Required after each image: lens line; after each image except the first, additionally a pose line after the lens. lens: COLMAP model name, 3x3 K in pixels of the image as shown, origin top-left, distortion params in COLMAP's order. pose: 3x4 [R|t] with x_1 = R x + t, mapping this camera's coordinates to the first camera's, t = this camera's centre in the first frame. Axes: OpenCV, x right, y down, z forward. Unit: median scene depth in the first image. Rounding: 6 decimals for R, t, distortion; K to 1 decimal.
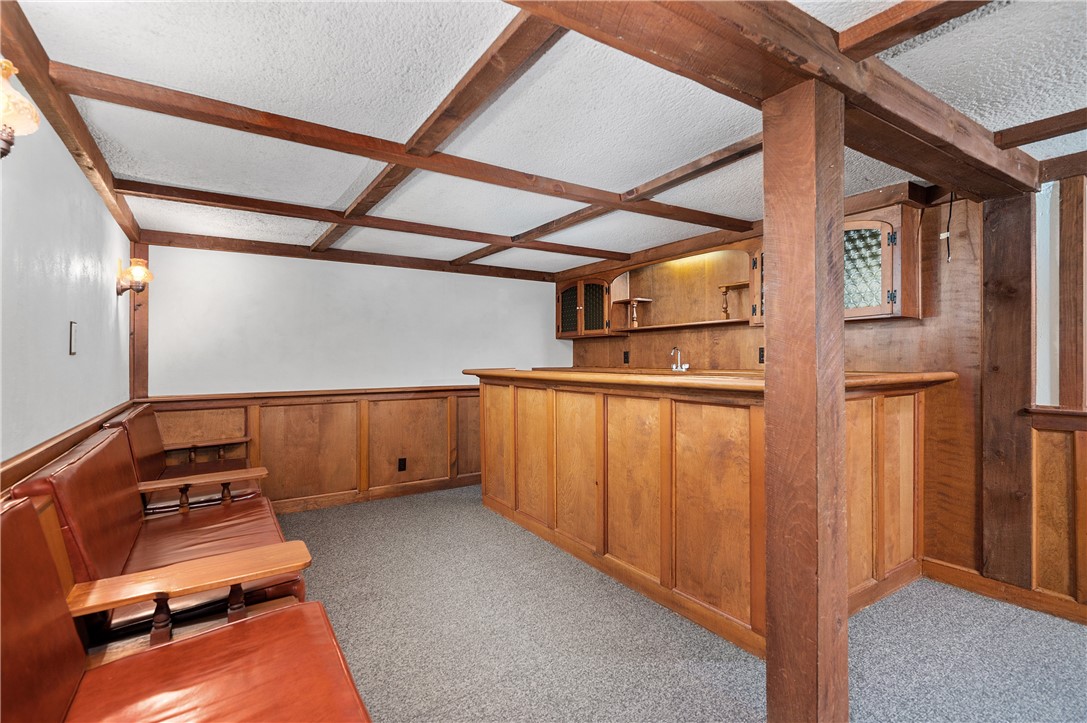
lens RADIAL K [[481.6, 0, 542.8], [0, 481.6, 356.8], [0, 0, 1]] dist [0.005646, 0.000410]
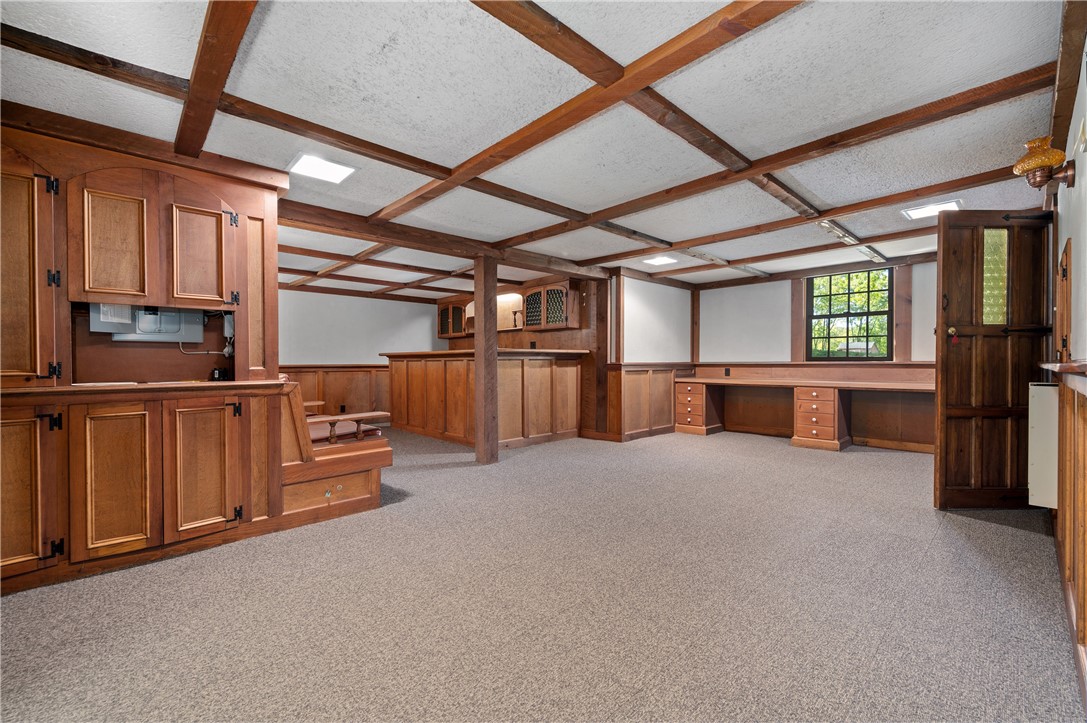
lens RADIAL K [[455.4, 0, 541.3], [0, 455.4, 369.2], [0, 0, 1]] dist [-0.001257, -0.000244]
pose [[0.986077, 0.001287, 0.166284, 0.169503], [-0.002908, 0.999951, 0.009506, 0.076210], [-0.166264, -0.009857, 0.986032, -0.884636]]
